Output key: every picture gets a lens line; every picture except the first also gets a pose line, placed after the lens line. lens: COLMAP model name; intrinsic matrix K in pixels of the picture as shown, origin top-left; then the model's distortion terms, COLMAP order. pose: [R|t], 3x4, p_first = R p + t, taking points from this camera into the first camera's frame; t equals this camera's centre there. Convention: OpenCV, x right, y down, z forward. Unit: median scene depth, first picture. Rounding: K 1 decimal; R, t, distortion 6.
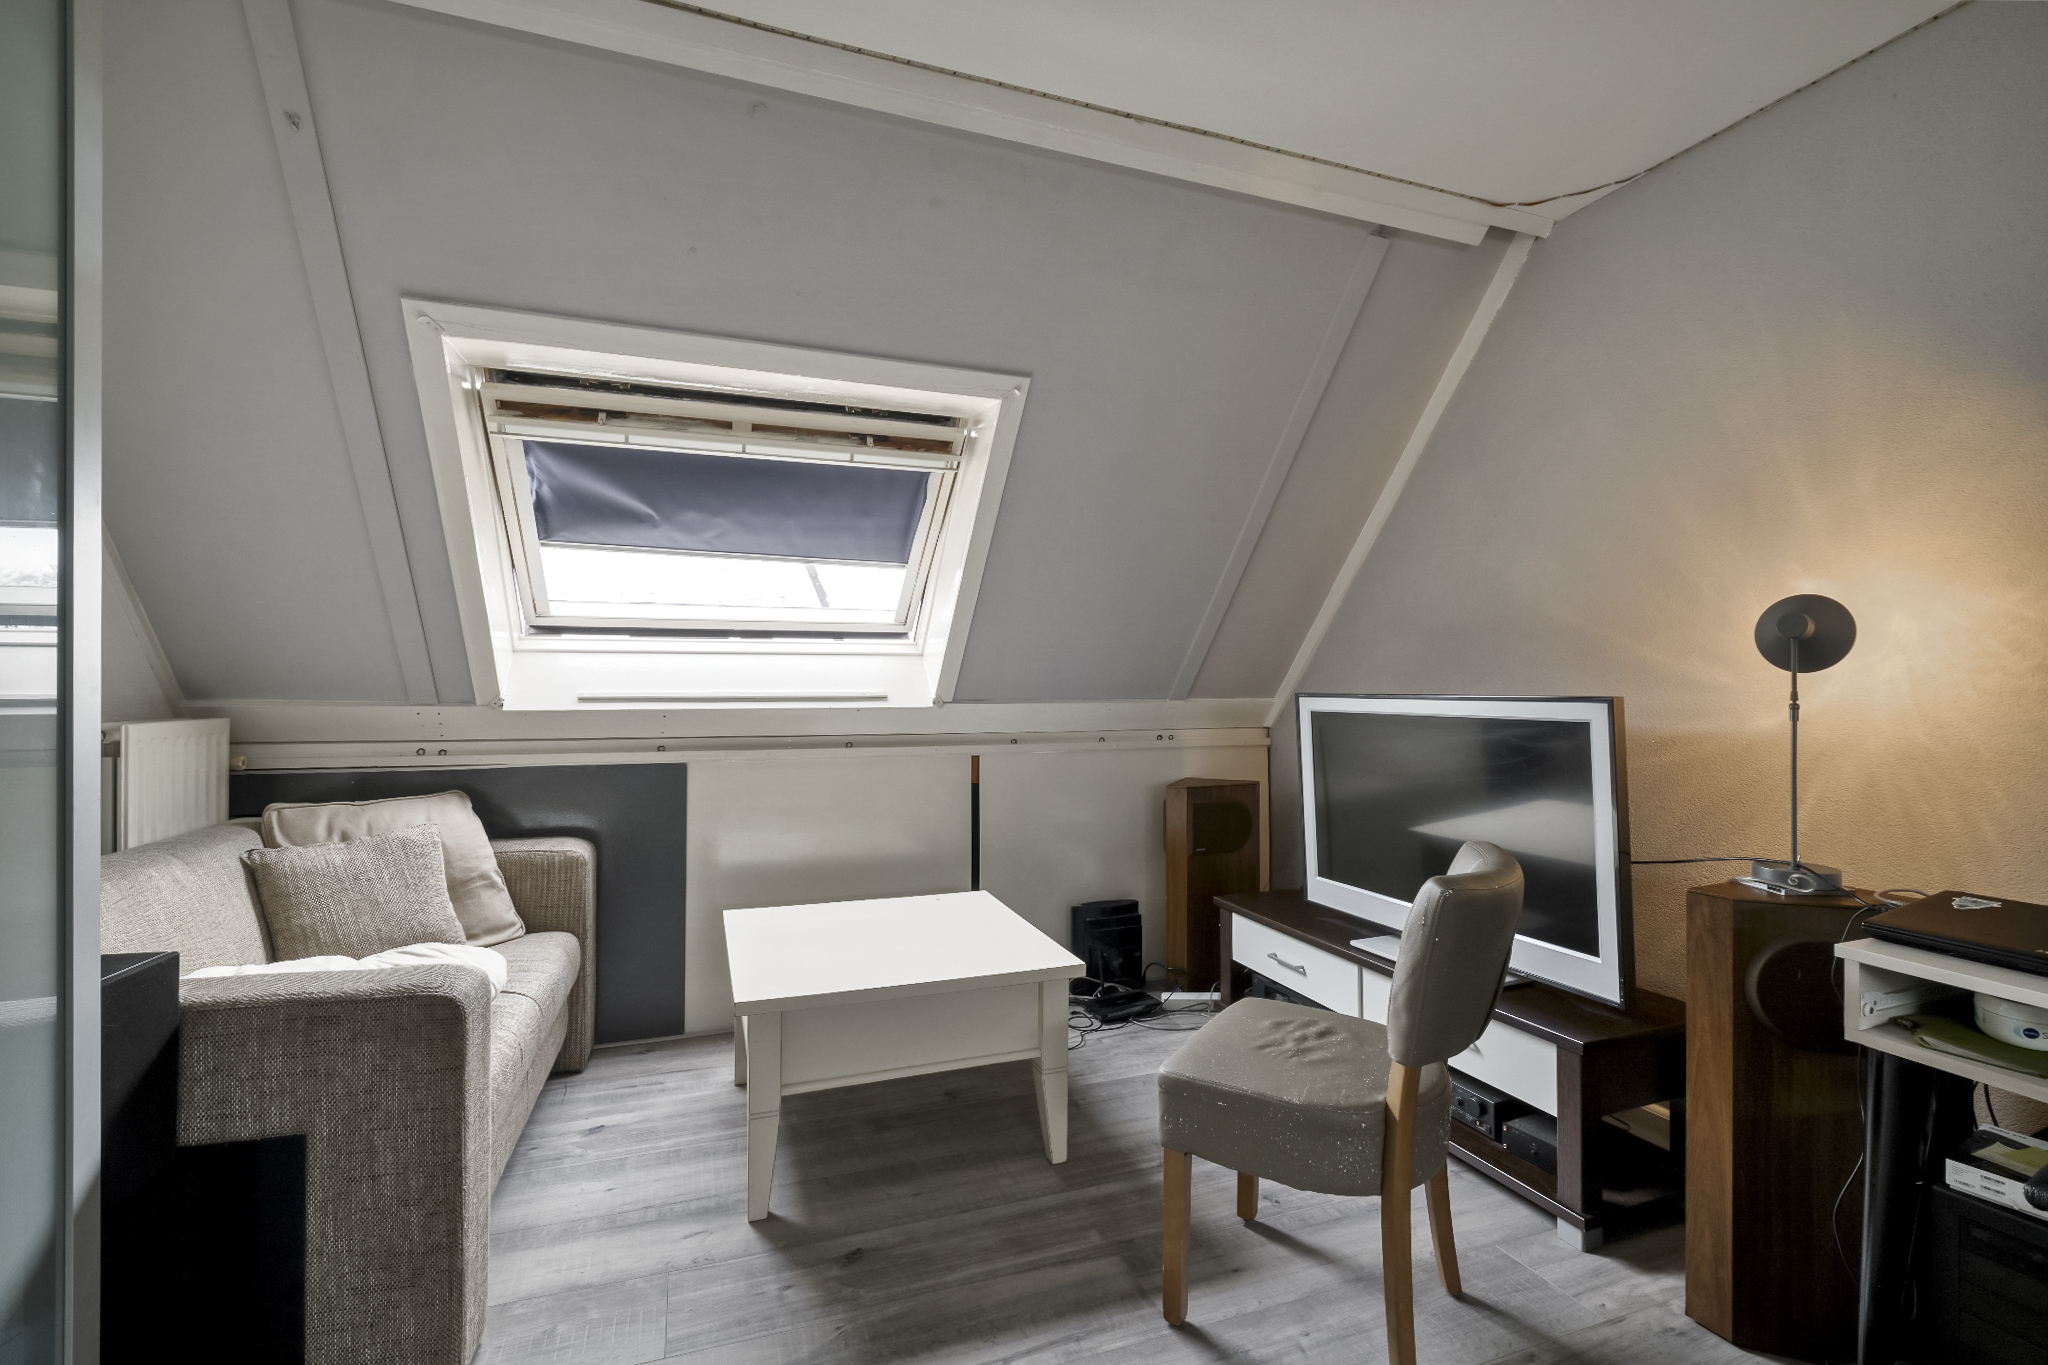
lens RADIAL K [[923.3, 0, 1024.0], [0, 923.3, 682.5], [0, 0, 1]] dist [-0.002896, -0.001544]
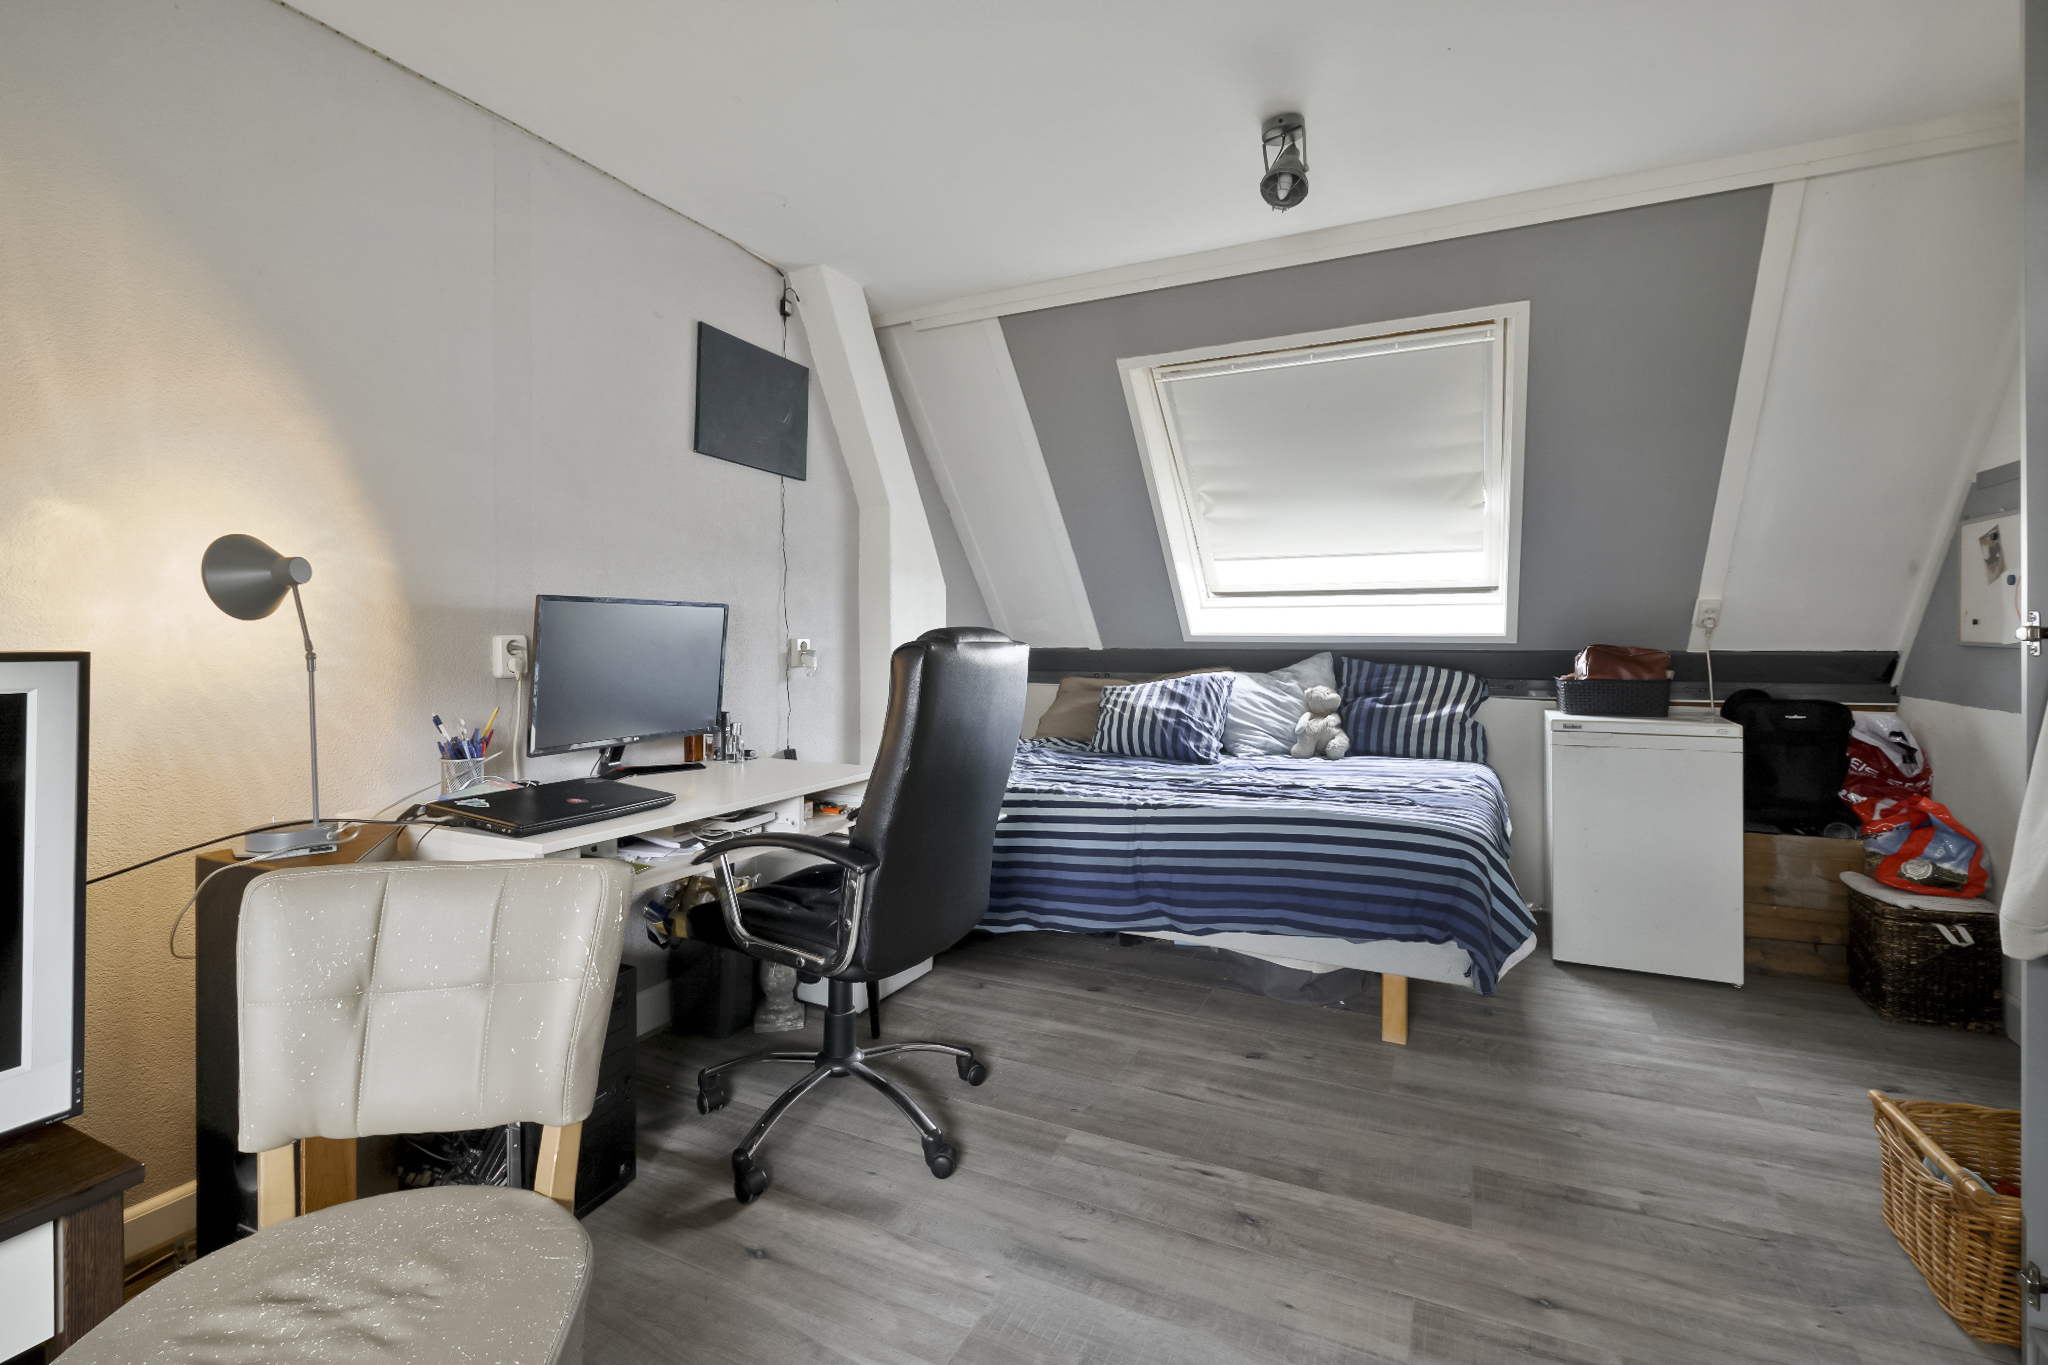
lens RADIAL K [[899.1, 0, 1020.6], [0, 899.1, 645.8], [0, 0, 1]] dist [-0.008214, -0.001168]
pose [[-0.711240, -0.003736, 0.702939, -0.344492], [0.000009, 0.999986, 0.005323, 0.010293], [-0.702949, 0.003792, -0.711230, 1.145153]]
